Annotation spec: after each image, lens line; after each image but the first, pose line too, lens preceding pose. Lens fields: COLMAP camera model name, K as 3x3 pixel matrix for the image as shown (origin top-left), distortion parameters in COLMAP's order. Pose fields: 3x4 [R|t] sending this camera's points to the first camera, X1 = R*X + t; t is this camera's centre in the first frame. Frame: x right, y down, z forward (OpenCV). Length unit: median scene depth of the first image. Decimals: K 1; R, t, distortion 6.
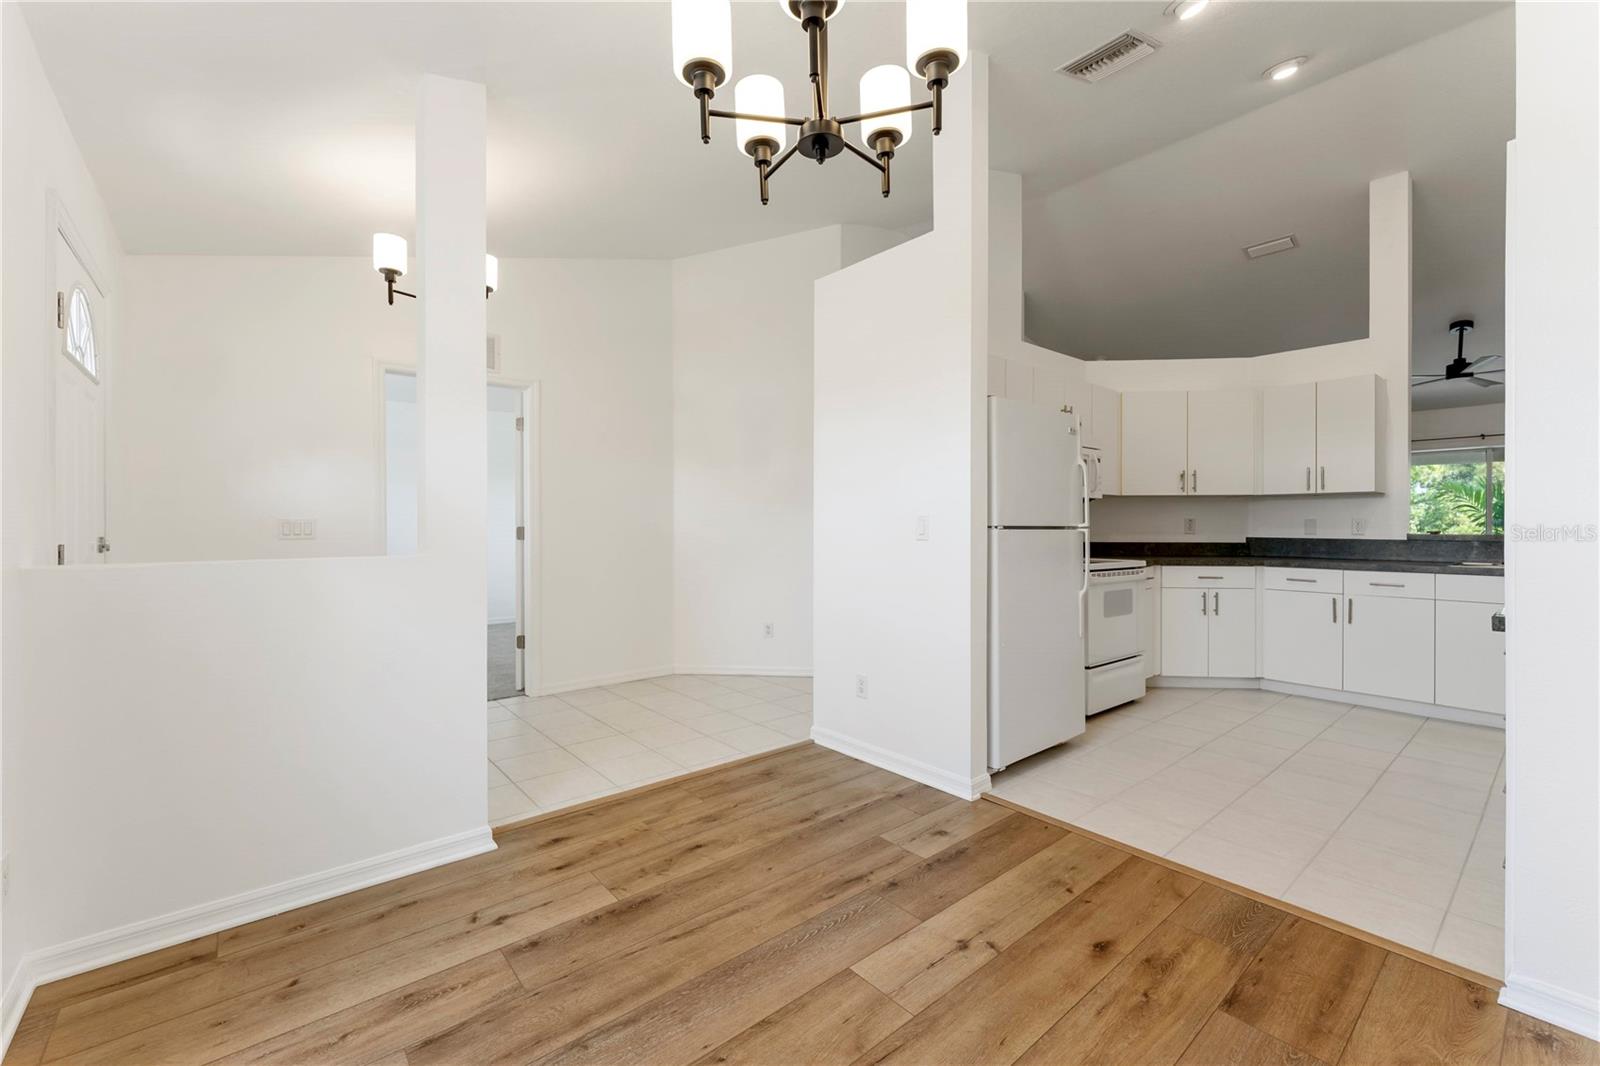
lens RADIAL K [[664.2, 0, 803.4], [0, 664.2, 526.4], [0, 0, 1]] dist [0.005118, -0.000677]
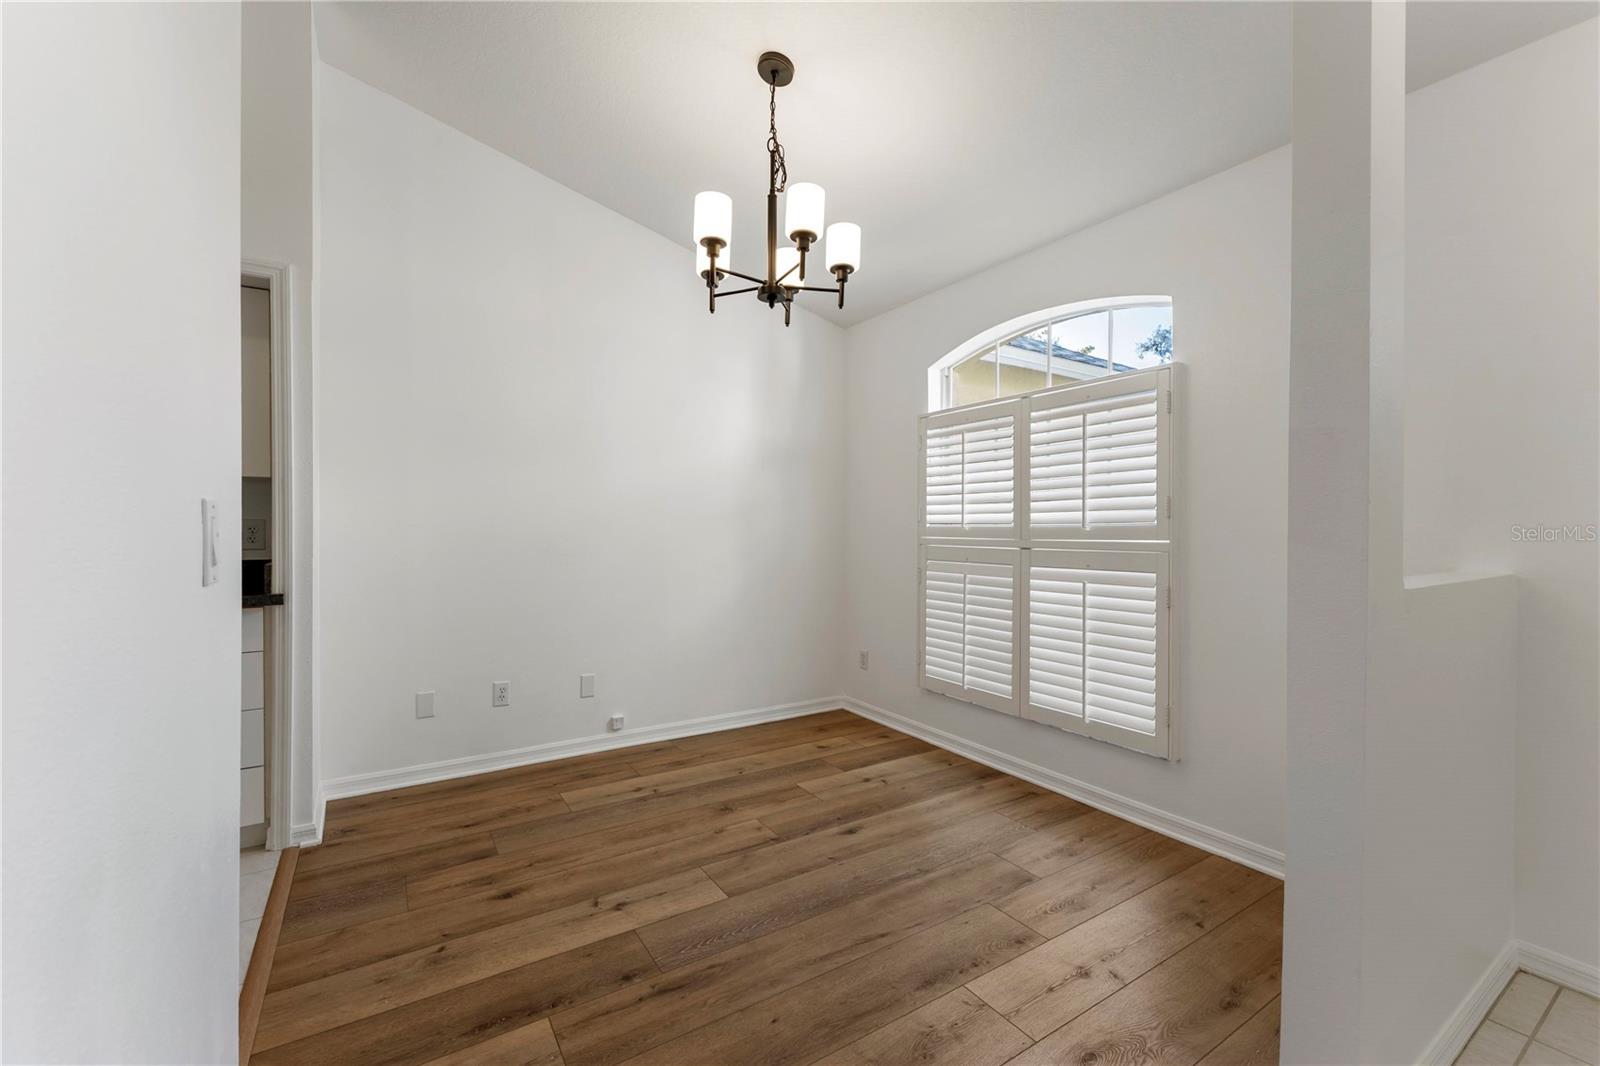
lens RADIAL K [[664.2, 0, 799.1], [0, 664.2, 530.8], [0, 0, 1]] dist [0.005118, -0.000677]
pose [[-0.991309, -0.005168, 0.131452, -0.099385], [-0.004584, 0.999978, 0.004750, -0.003503], [-0.131473, 0.004106, -0.991311, 1.015042]]
